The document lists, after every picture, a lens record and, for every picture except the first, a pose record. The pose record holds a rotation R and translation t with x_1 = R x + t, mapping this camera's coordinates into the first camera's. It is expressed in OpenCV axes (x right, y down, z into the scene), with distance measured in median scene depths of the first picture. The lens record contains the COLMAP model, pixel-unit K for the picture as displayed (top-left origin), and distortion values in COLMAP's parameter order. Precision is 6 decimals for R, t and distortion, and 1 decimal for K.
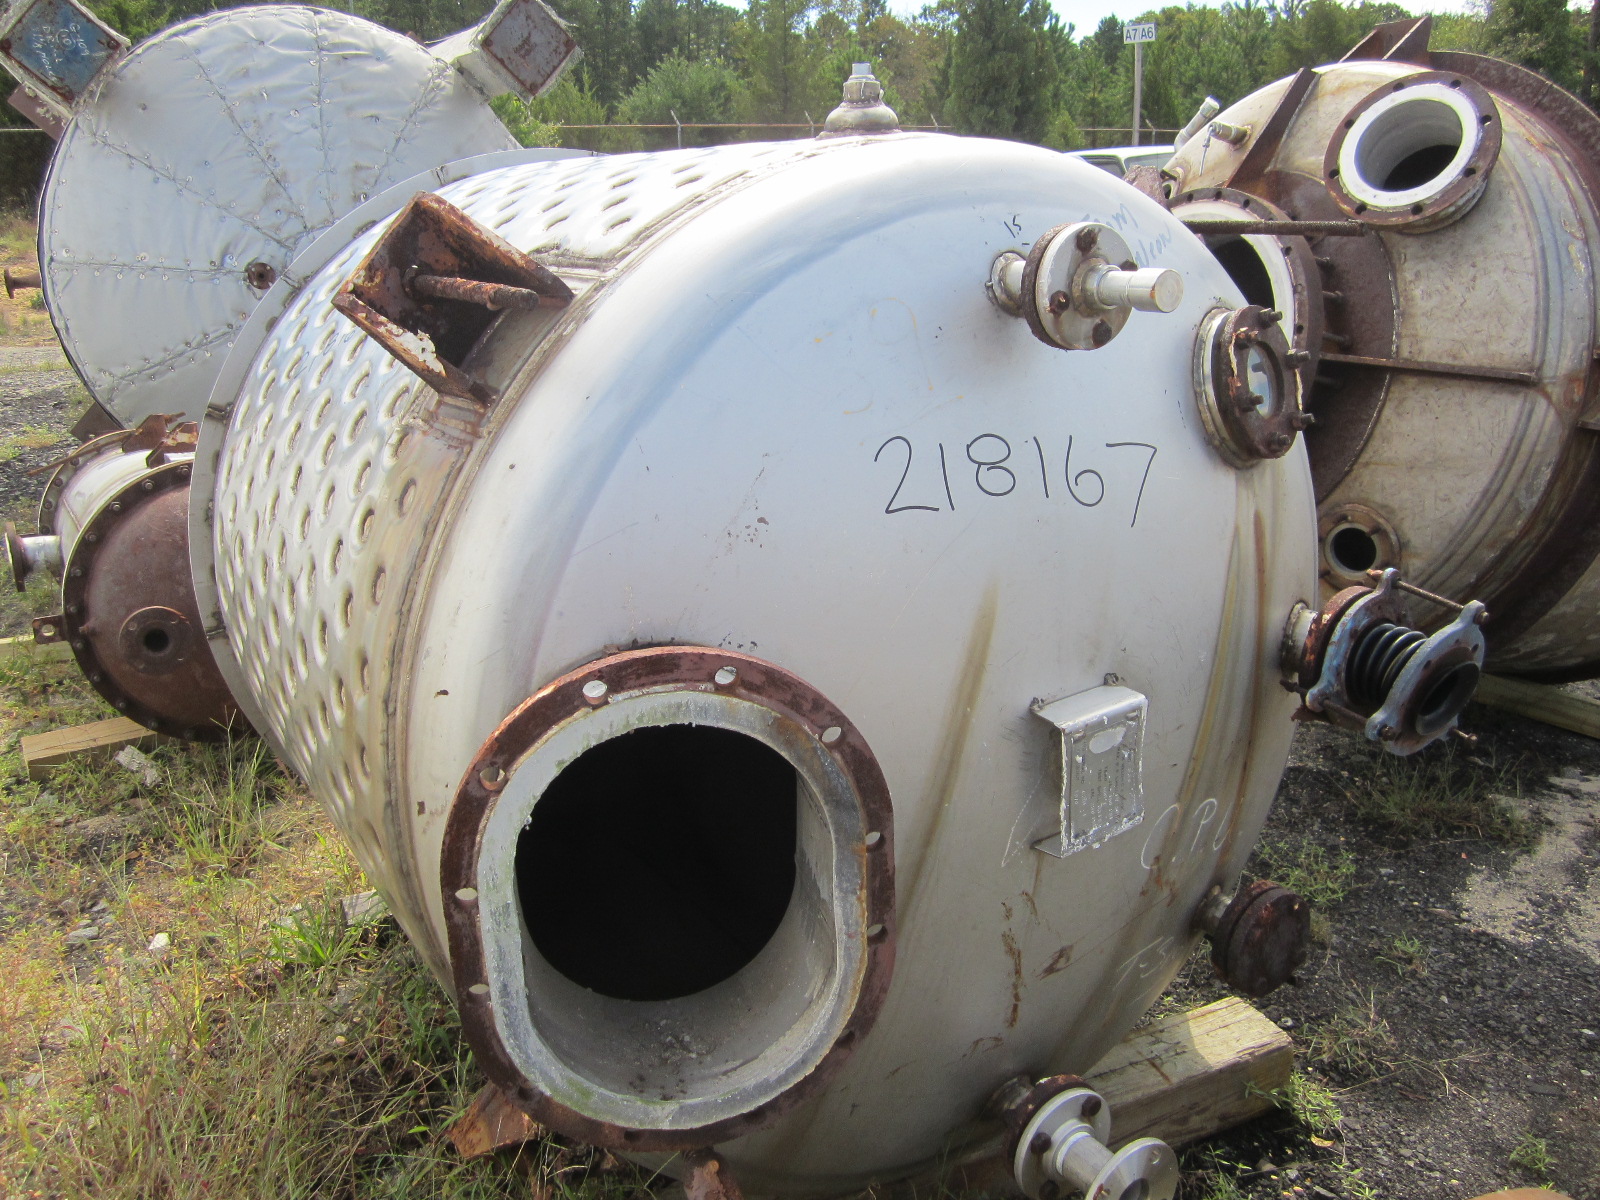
lens RADIAL K [[1307.4, 0, 801.1], [0, 1307.4, 602.2], [0, 0, 1]] dist [-0.029147, -0.002948]
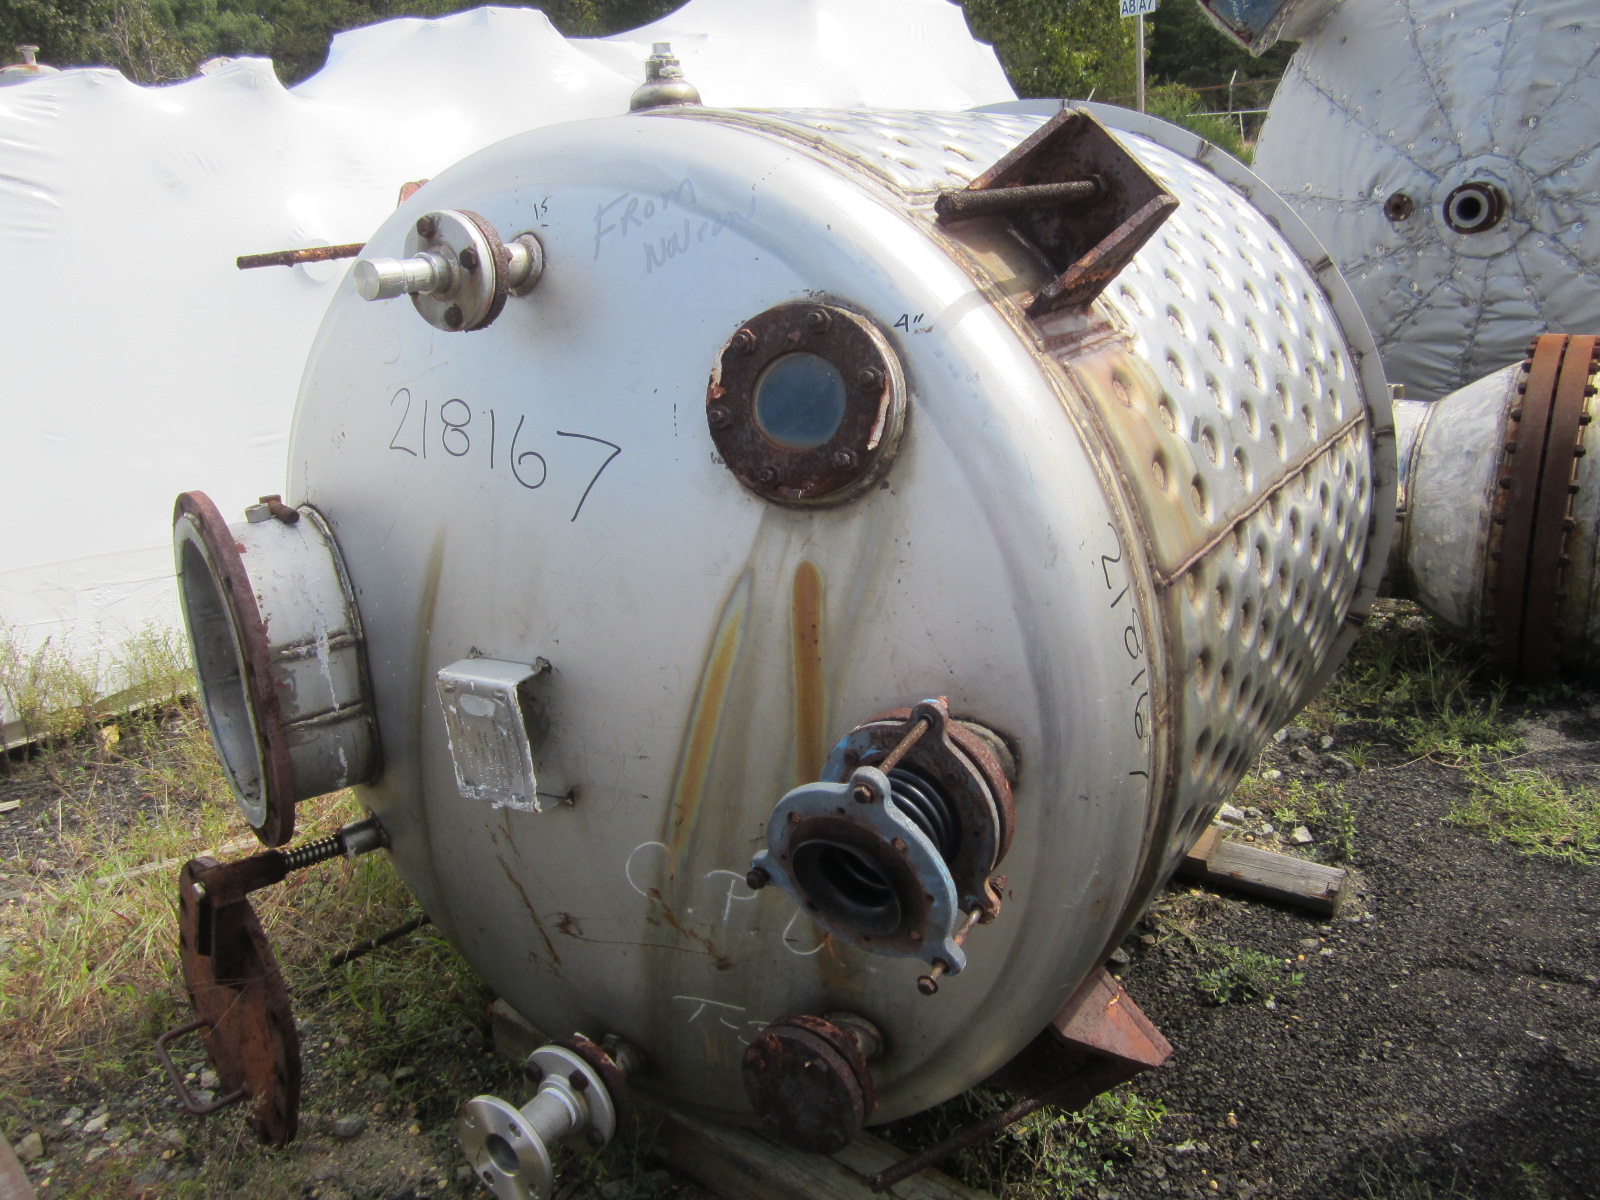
lens RADIAL K [[1307.4, 0, 801.1], [0, 1307.4, 596.4], [0, 0, 1]] dist [-0.029147, -0.002948]
pose [[0.393559, 0.273573, -0.877649, 0.382118], [-0.220534, 0.954912, 0.198764, -0.075666], [0.892455, 0.115326, 0.436147, 0.236902]]
